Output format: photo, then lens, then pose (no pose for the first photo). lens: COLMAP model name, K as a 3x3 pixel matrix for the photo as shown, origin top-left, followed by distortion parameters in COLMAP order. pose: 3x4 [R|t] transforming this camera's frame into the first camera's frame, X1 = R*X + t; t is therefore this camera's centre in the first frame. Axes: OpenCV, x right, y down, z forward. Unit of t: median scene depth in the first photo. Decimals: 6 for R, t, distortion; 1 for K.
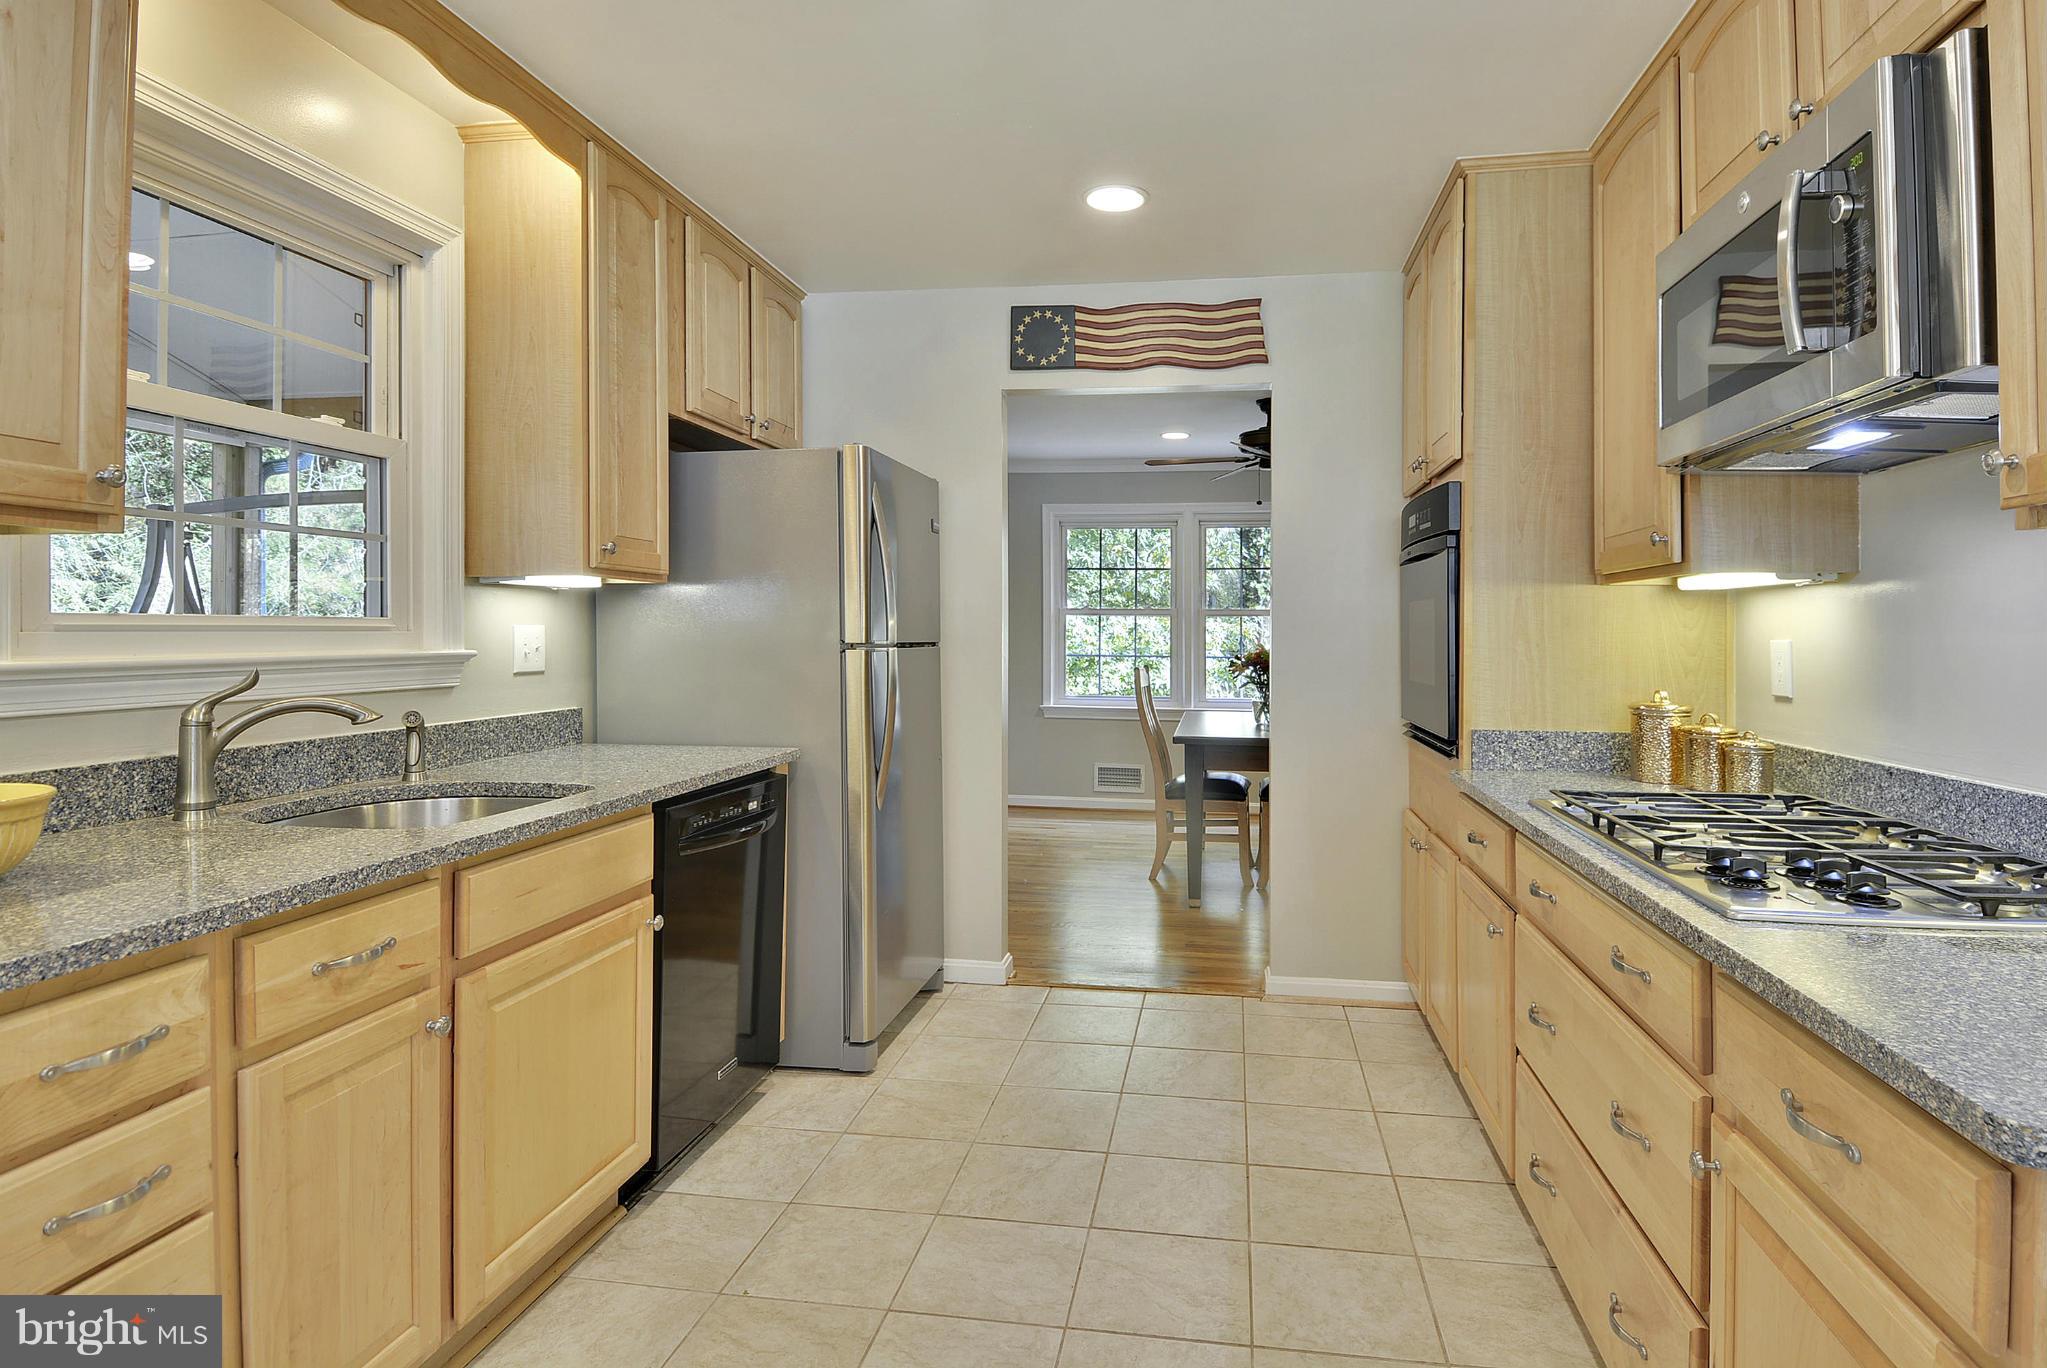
lens RADIAL K [[1079.2, 0, 1095.6], [0, 1079.2, 637.3], [0, 0, 1]] dist [0.062853, -0.056321]
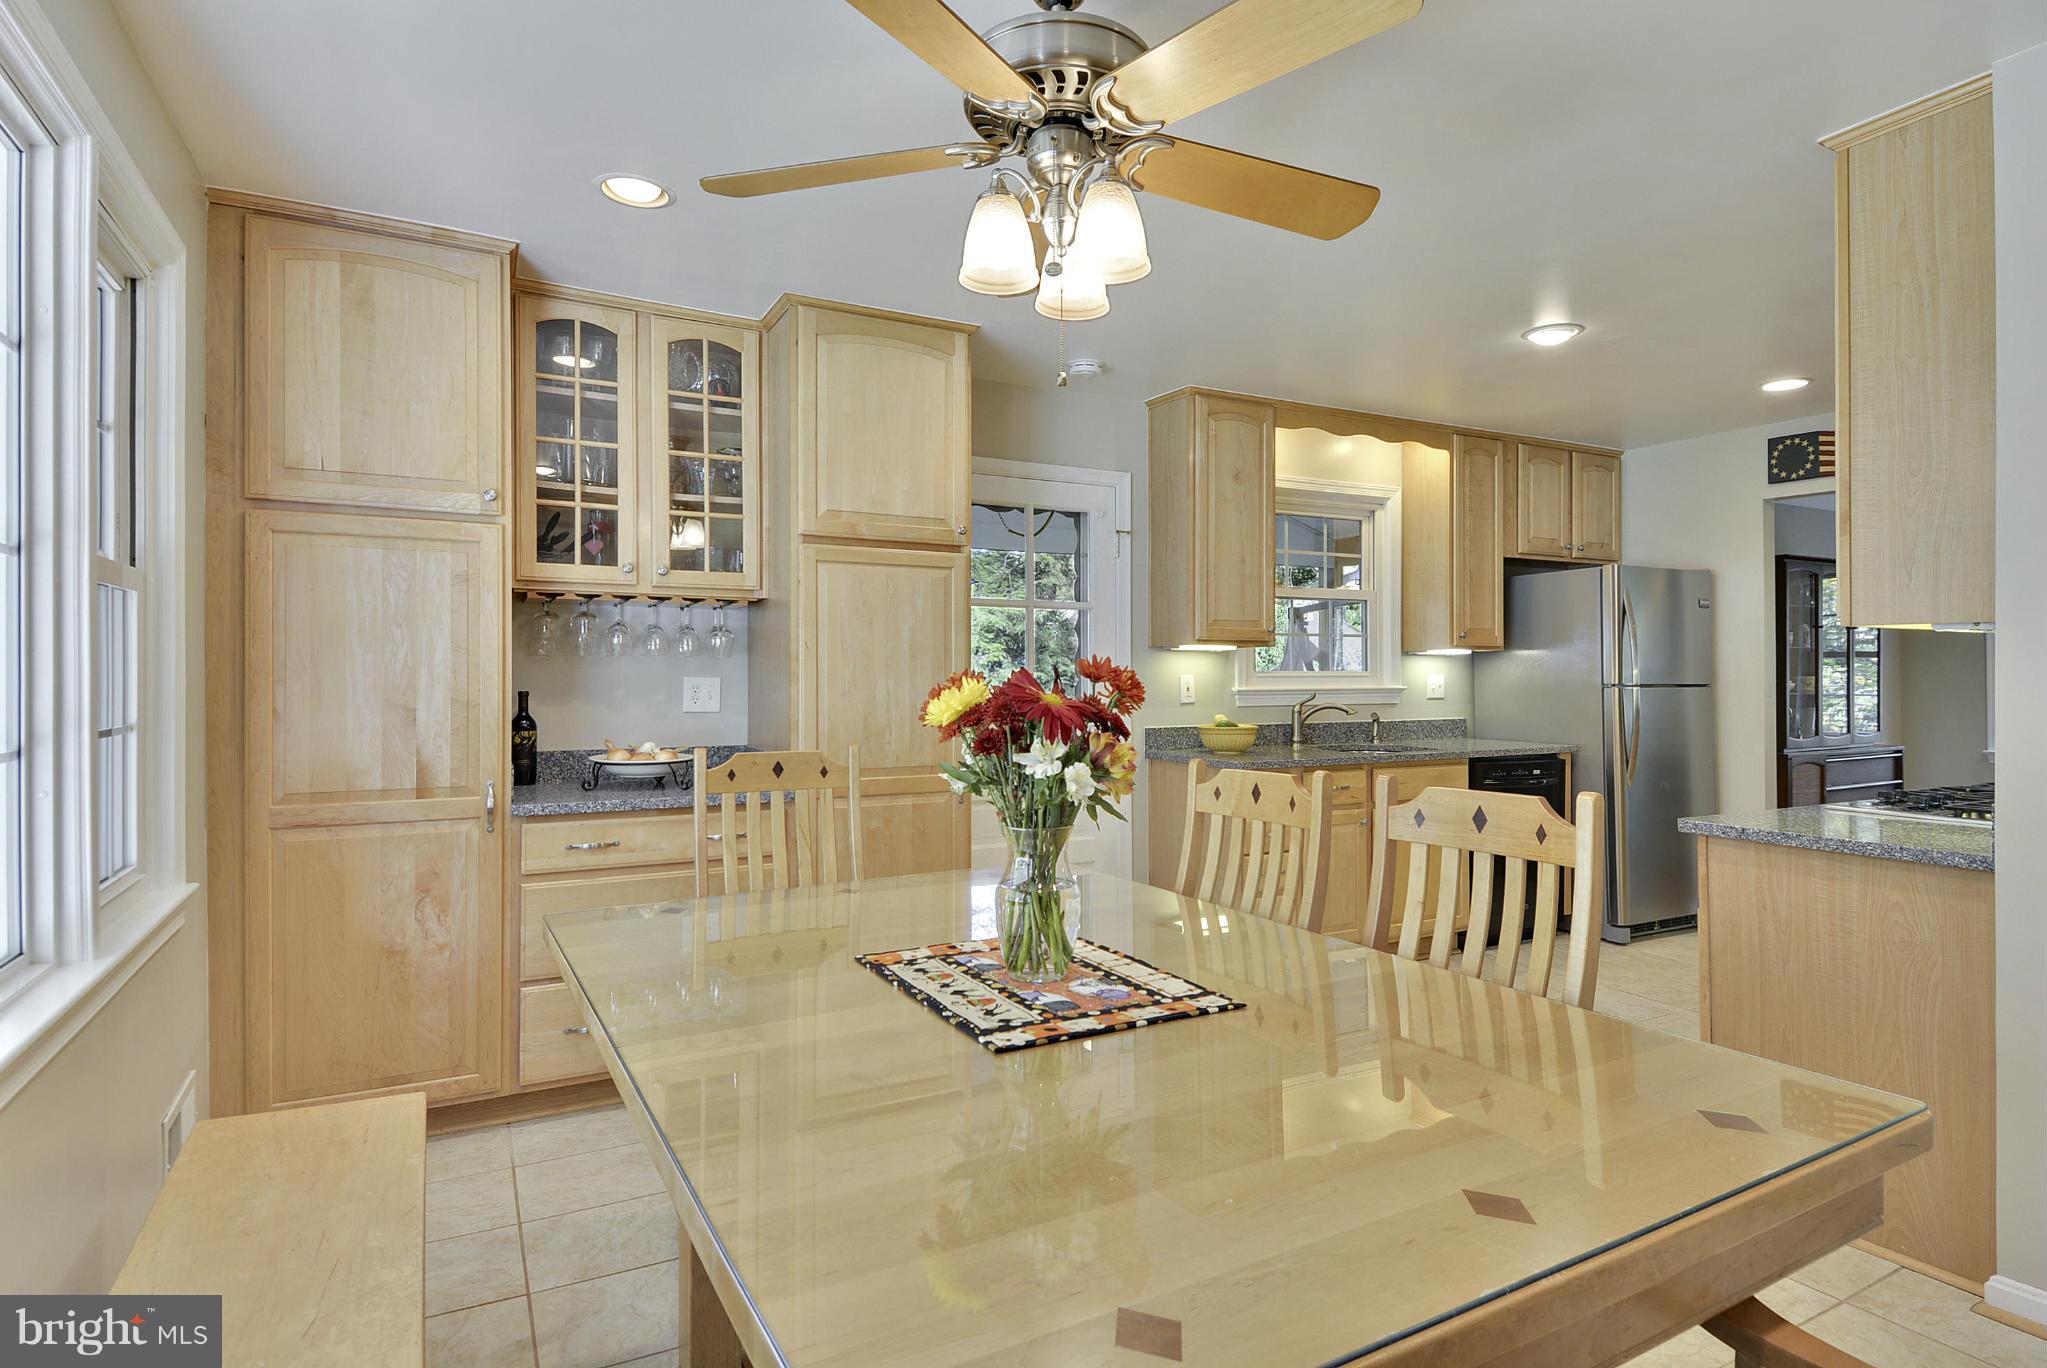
lens RADIAL K [[1101.7, 0, 1067.4], [0, 1101.7, 661.5], [0, 0, 1]] dist [0.100758, -0.108477]
pose [[0.607059, -0.015468, -0.794506, 0.620071], [-0.000160, 0.999808, -0.019587, 0.004739], [0.794656, 0.012018, 0.606941, -0.681951]]
